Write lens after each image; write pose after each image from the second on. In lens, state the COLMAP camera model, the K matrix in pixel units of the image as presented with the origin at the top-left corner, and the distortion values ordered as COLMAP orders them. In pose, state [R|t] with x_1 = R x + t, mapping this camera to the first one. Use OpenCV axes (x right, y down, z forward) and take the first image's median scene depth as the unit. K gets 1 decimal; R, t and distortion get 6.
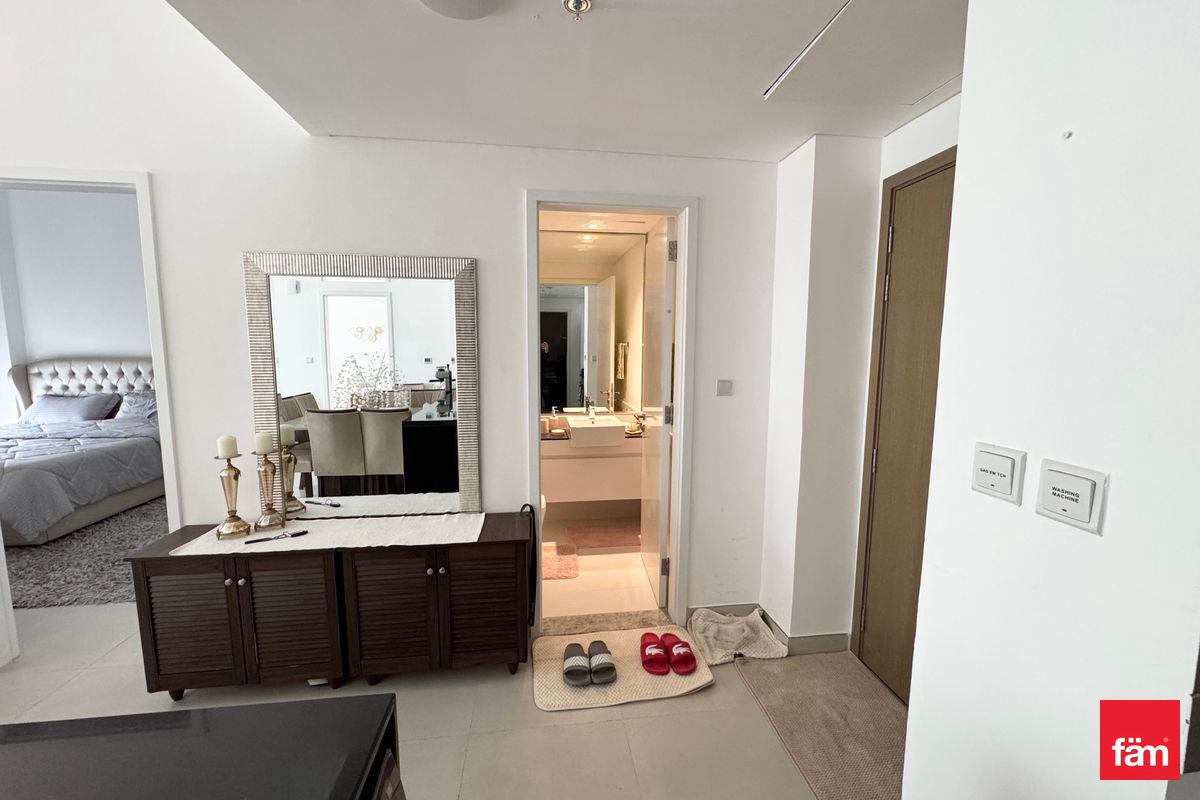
lens RADIAL K [[479.5, 0, 599.2], [0, 479.5, 398.1], [0, 0, 1]] dist [-0.001135, -0.000065]
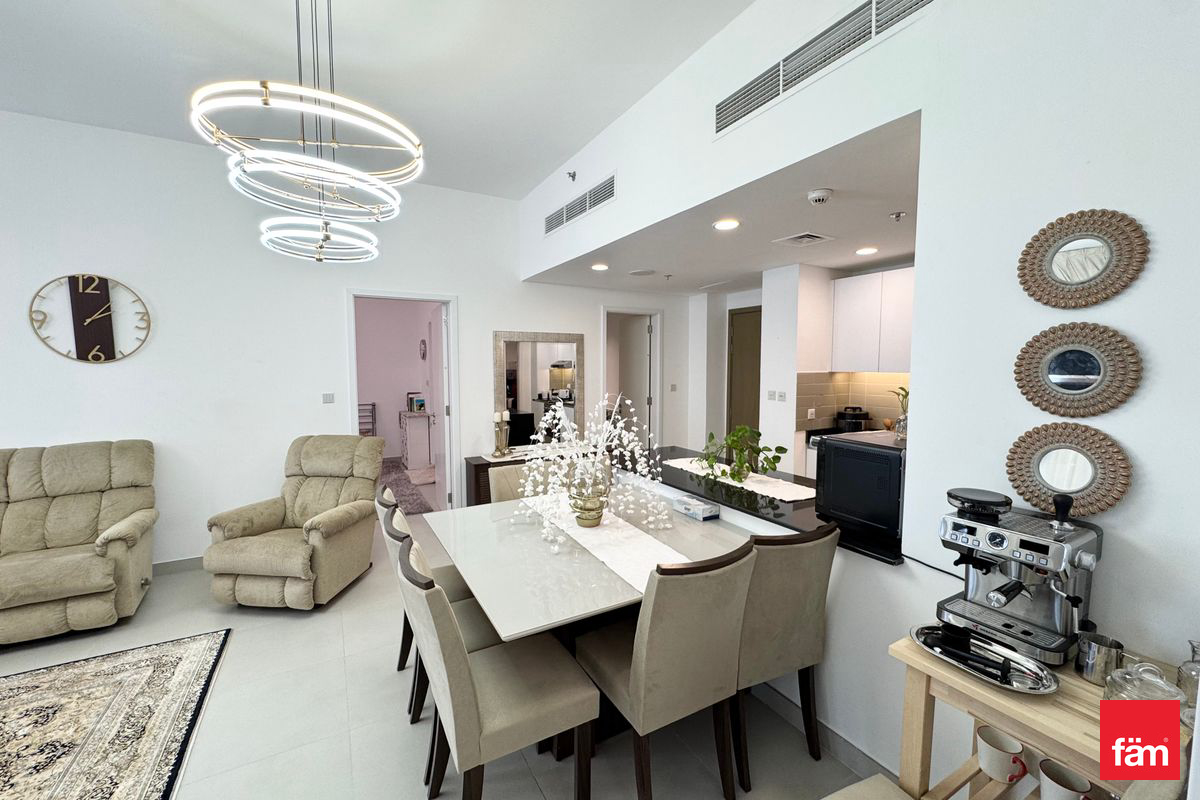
lens RADIAL K [[479.5, 0, 599.2], [0, 479.5, 398.1], [0, 0, 1]] dist [-0.001135, -0.000065]
pose [[0.926666, -0.028172, 0.374828, -1.099409], [0.043313, 0.998548, -0.032027, 0.102628], [-0.373381, 0.045913, 0.926541, -1.204403]]
